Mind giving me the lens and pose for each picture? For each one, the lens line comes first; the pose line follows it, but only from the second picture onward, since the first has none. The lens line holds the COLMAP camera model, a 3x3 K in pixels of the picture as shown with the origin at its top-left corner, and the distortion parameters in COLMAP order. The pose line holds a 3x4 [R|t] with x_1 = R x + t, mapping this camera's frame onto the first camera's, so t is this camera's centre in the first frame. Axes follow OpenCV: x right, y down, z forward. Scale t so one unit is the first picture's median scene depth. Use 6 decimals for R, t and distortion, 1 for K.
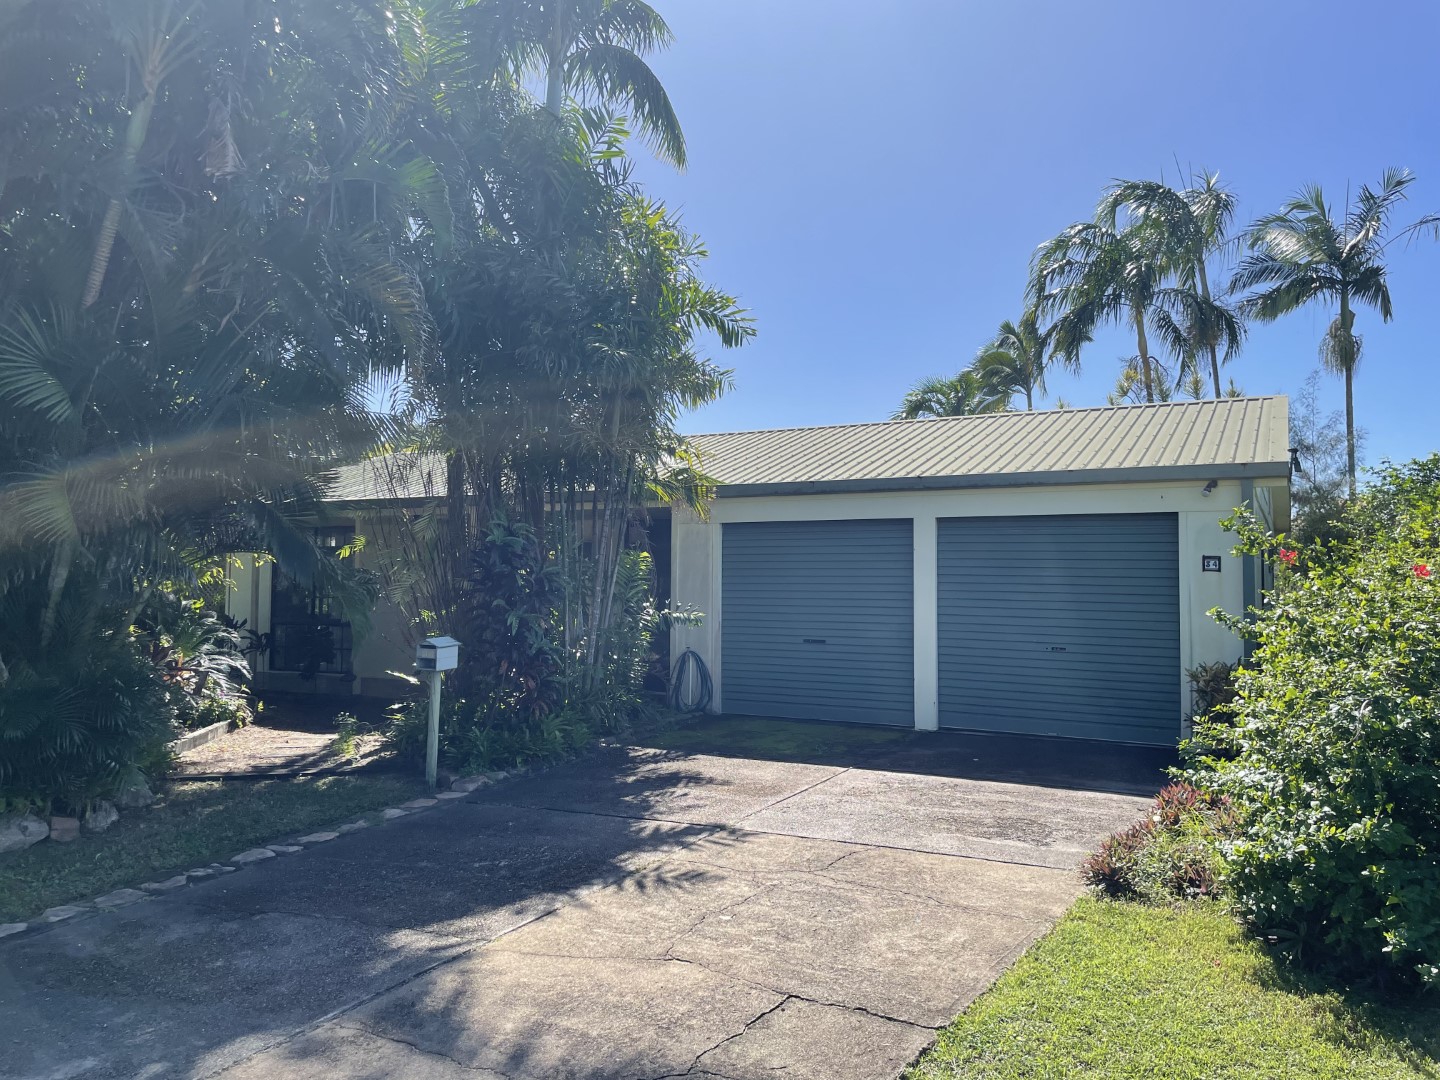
lens RADIAL K [[1102.0, 0, 723.9], [0, 1102.0, 532.1], [0, 0, 1]] dist [0.076115, -0.103917]
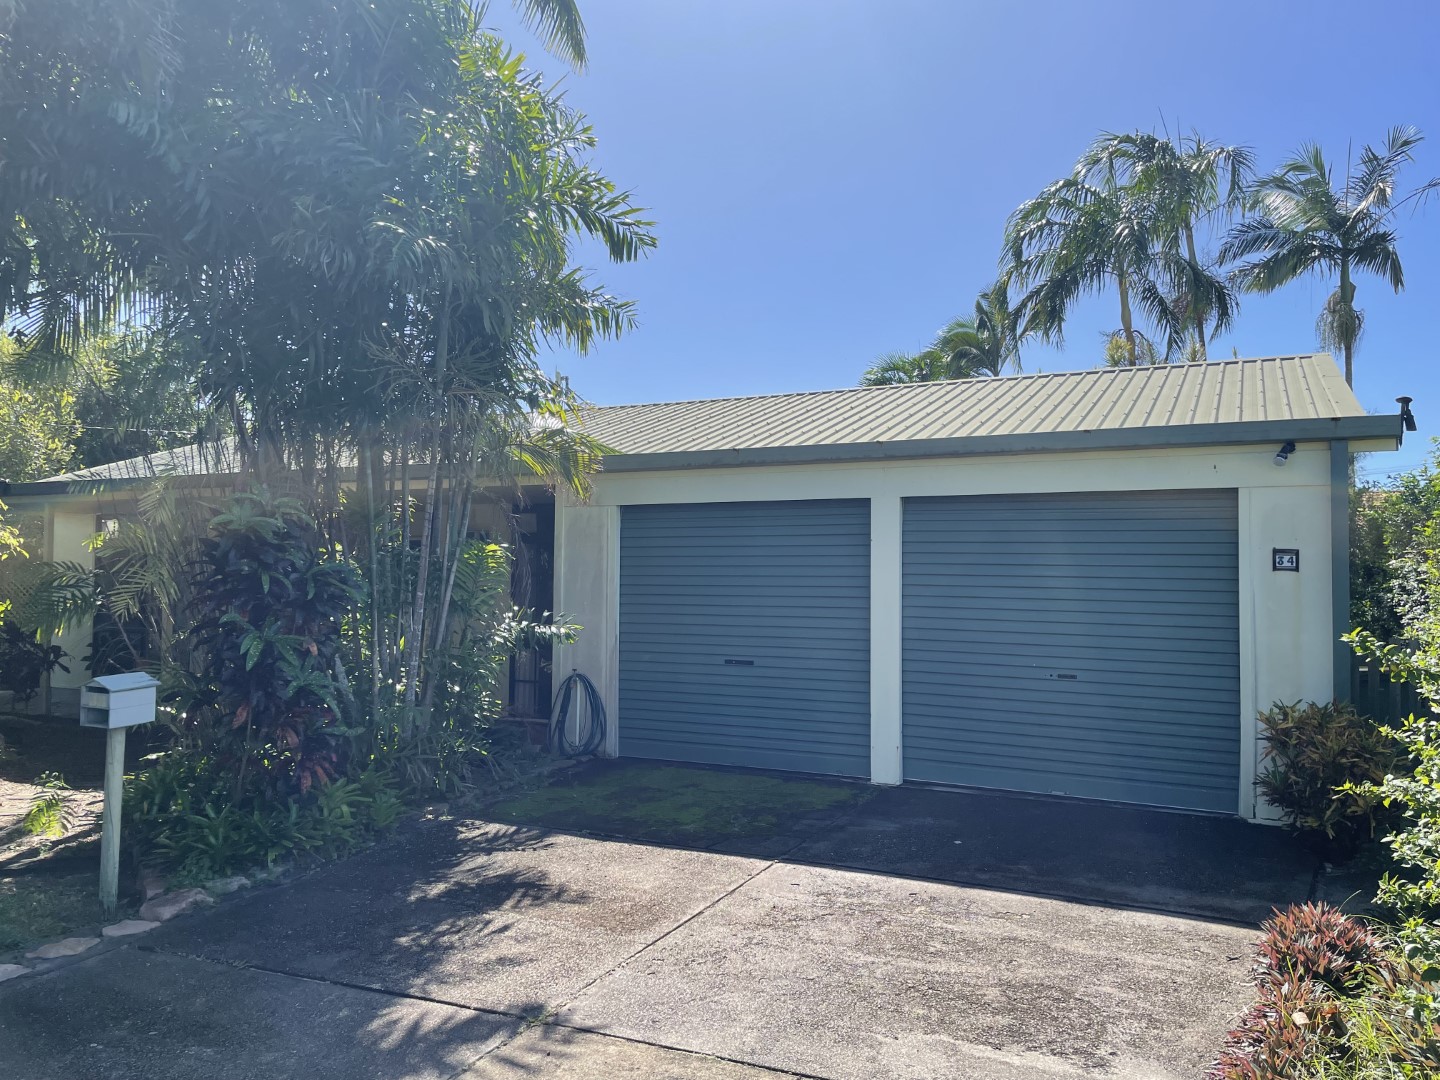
lens RADIAL K [[1092.6, 0, 719.3], [0, 1092.6, 536.9], [0, 0, 1]] dist [0.096691, -0.135588]
pose [[0.999543, 0.002724, 0.030116, 0.046516], [-0.002947, 0.999968, 0.007379, 0.008042], [-0.030095, -0.007464, 0.999519, 0.258996]]
